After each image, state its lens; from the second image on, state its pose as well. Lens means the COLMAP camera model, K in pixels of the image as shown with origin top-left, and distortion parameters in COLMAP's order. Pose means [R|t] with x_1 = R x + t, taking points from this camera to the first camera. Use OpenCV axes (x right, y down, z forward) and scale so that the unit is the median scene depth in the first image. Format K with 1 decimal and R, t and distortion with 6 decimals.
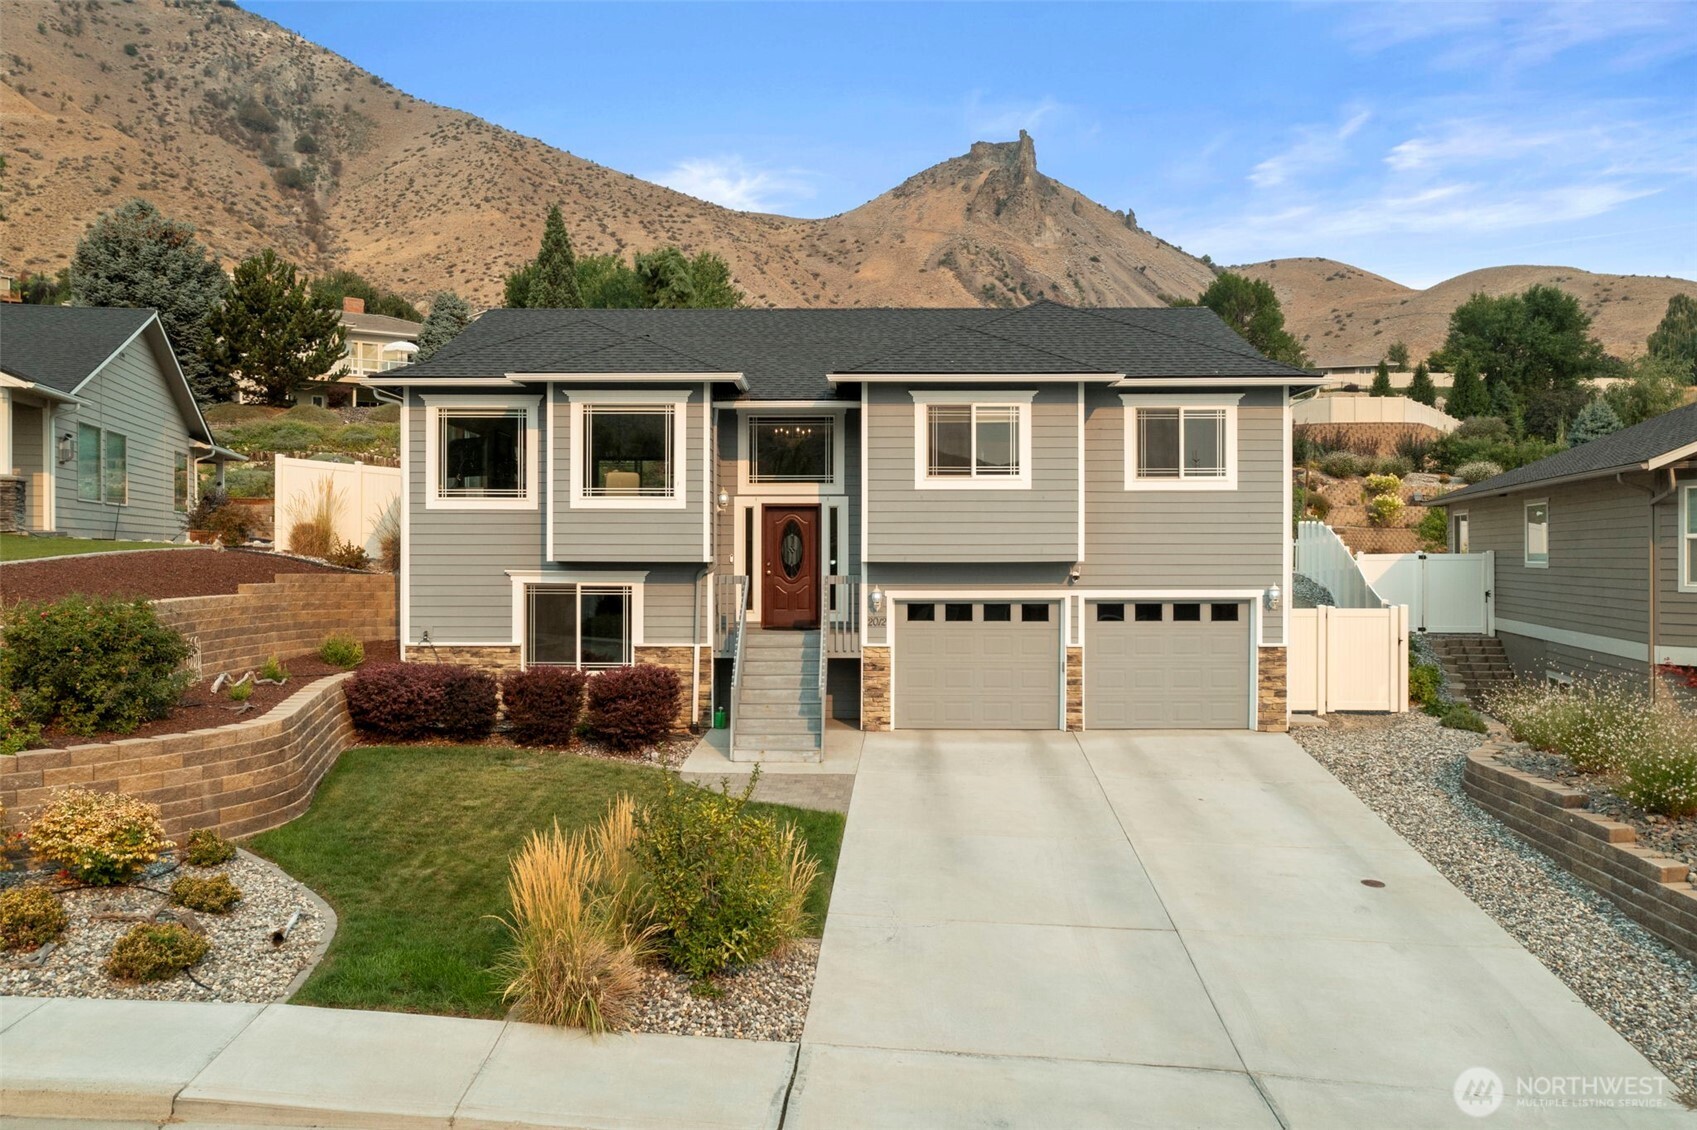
lens RADIAL K [[1327.9, 0, 846.7], [0, 1327.9, 571.9], [0, 0, 1]] dist [-0.008280, -0.004511]
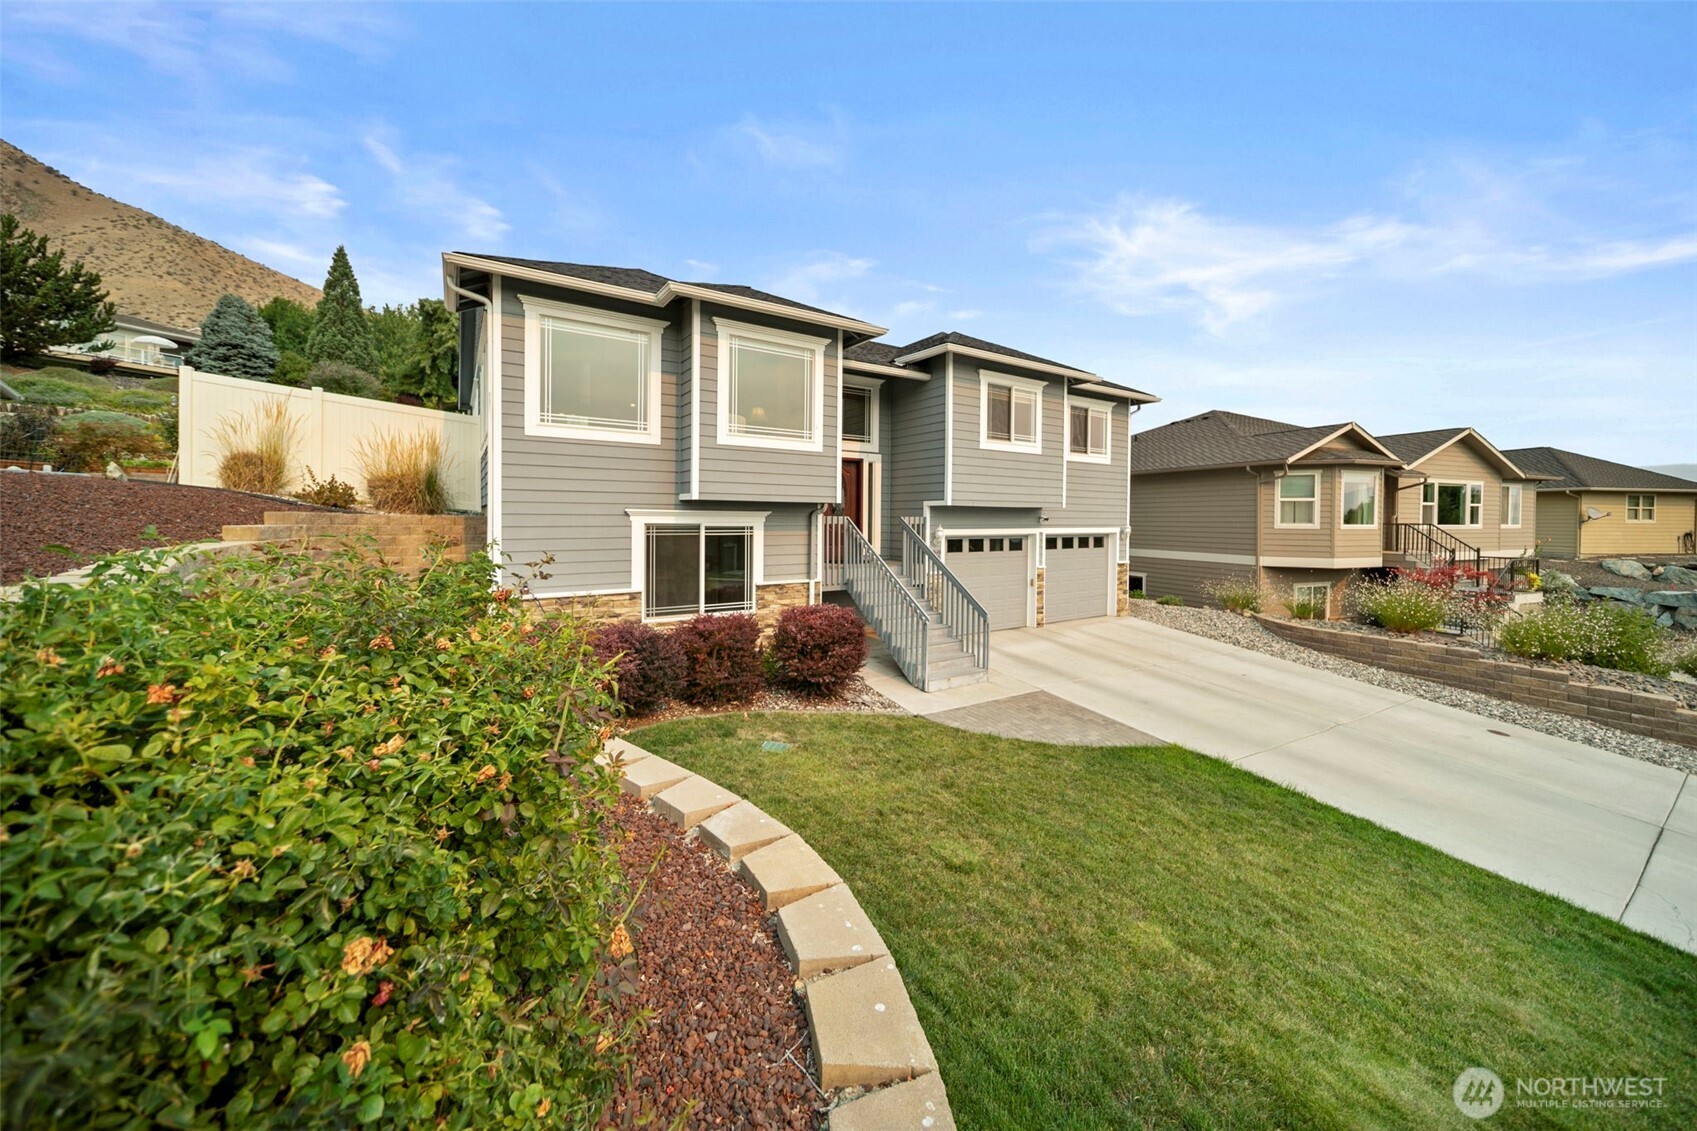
lens RADIAL K [[603.2, 0, 845.8], [0, 603.2, 527.1], [0, 0, 1]] dist [-0.002370, -0.000527]
pose [[0.832832, -0.003446, 0.553515, -0.013644], [0.001273, 0.999990, 0.004310, 0.000359], [-0.553525, -0.002885, 0.832828, 0.021822]]
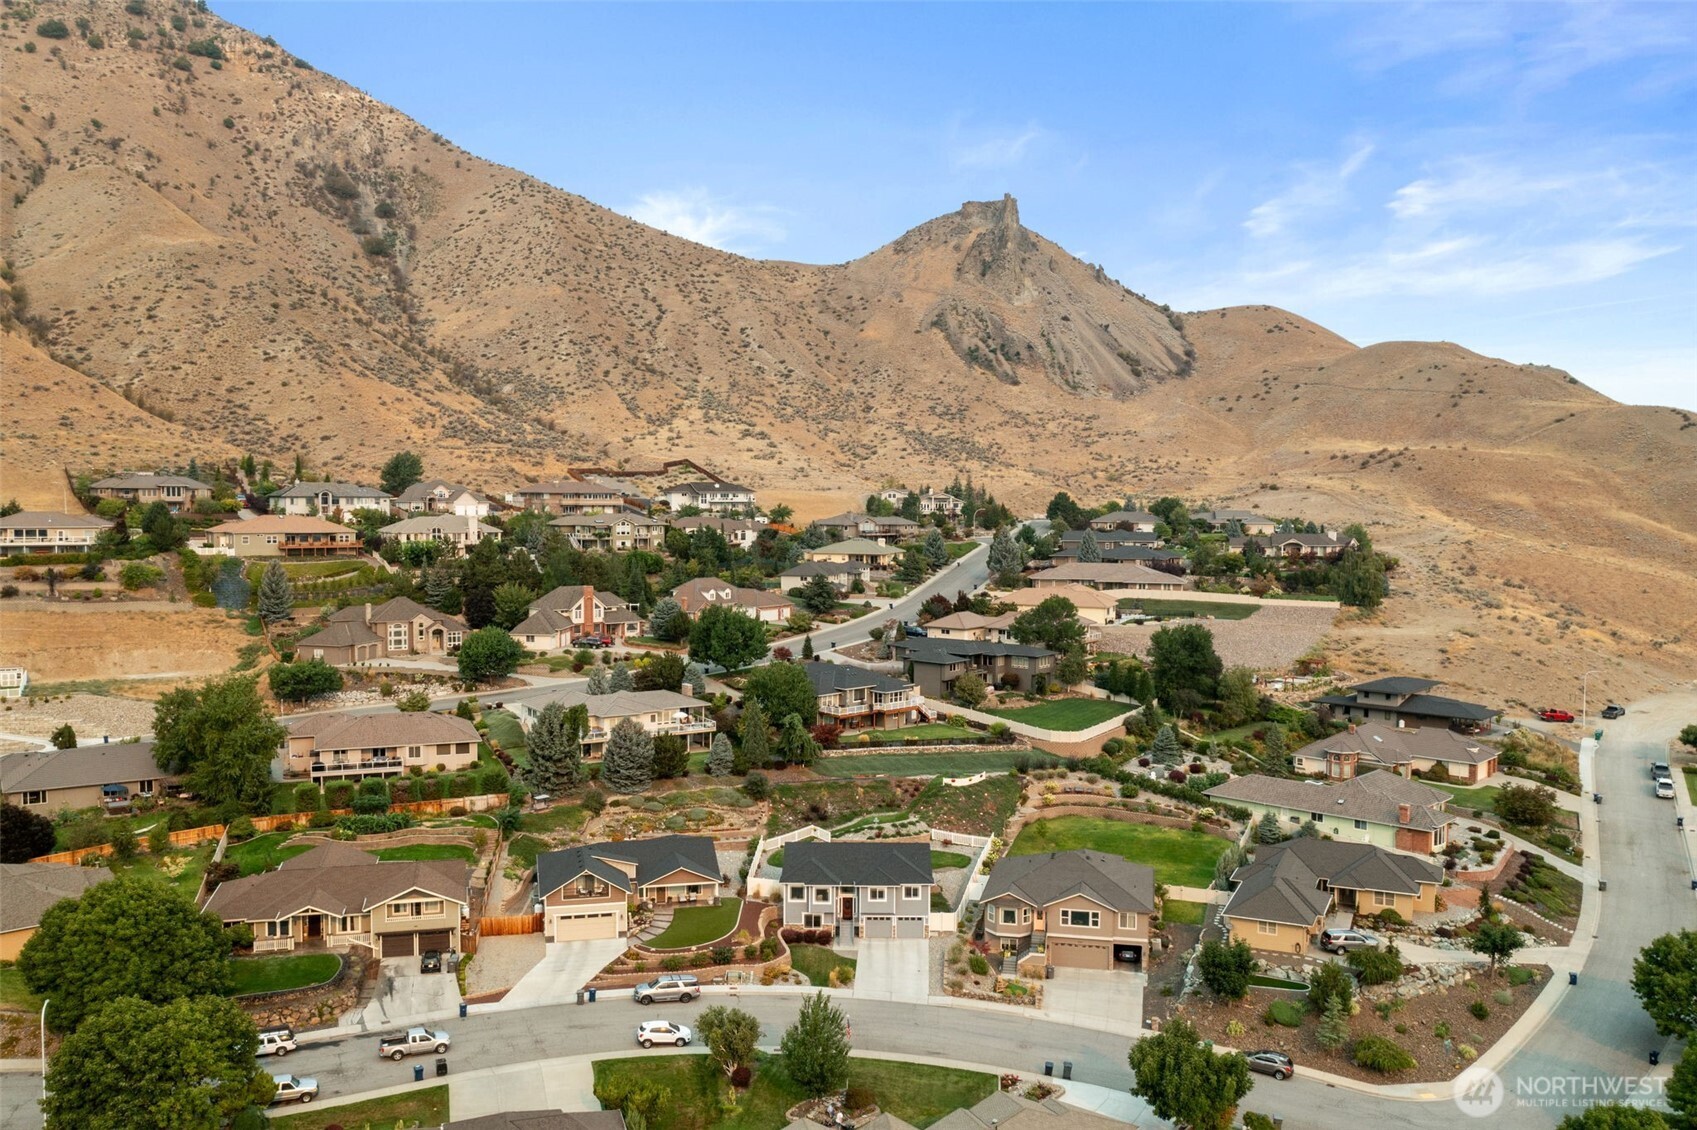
lens RADIAL K [[1340.7, 0, 848.5], [0, 1340.7, 565.0], [0, 0, 1]] dist [-0.010428, -0.000171]
pose [[0.999992, 0.003583, -0.001624, -0.001331], [-0.003511, 0.999093, 0.042426, -0.070592], [0.001774, -0.042420, 0.999098, -0.193361]]
